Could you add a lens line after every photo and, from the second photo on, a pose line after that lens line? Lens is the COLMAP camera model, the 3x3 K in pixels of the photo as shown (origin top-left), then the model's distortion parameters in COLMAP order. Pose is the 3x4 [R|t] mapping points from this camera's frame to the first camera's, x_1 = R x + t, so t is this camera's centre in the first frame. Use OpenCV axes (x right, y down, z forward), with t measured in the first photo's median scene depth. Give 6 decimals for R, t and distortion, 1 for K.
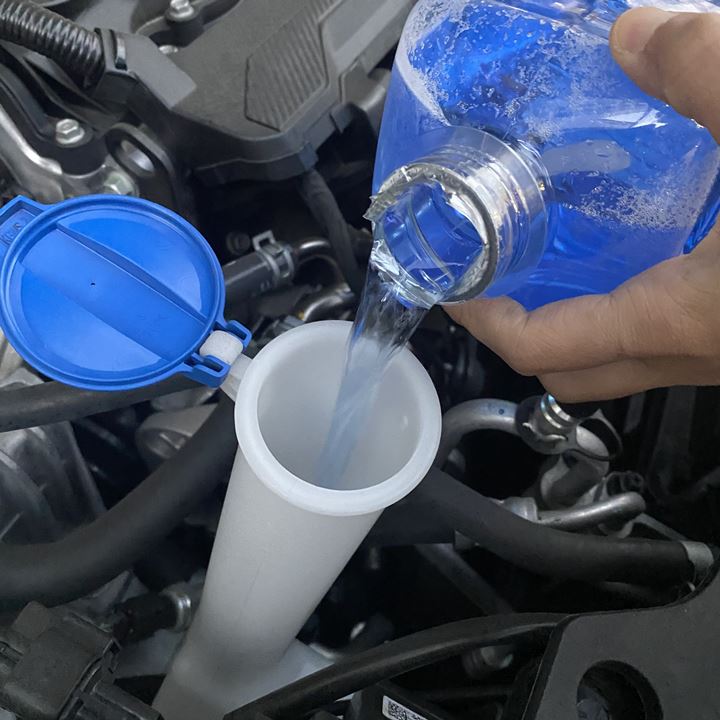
lens RADIAL K [[678.3, 0, 360.0], [0, 678.3, 360.0], [0, 0, 1]] dist [0.012348, -0.001153]
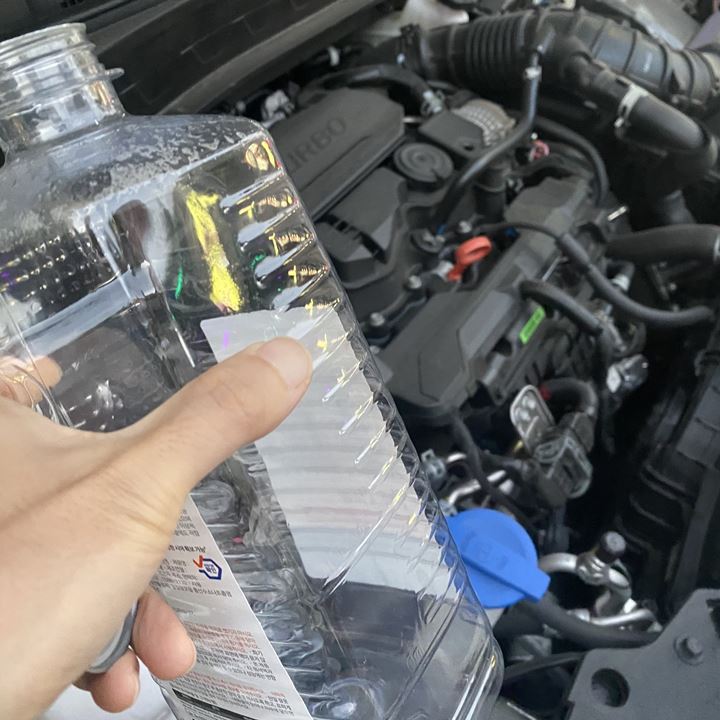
lens RADIAL K [[678.3, 0, 360.0], [0, 678.3, 360.0], [0, 0, 1]] dist [0.012348, -0.001153]
pose [[0.988273, -0.012257, -0.152202, -0.047351], [-0.021926, 0.975051, -0.220894, -0.027352], [0.151112, 0.221641, 0.963349, -0.801439]]
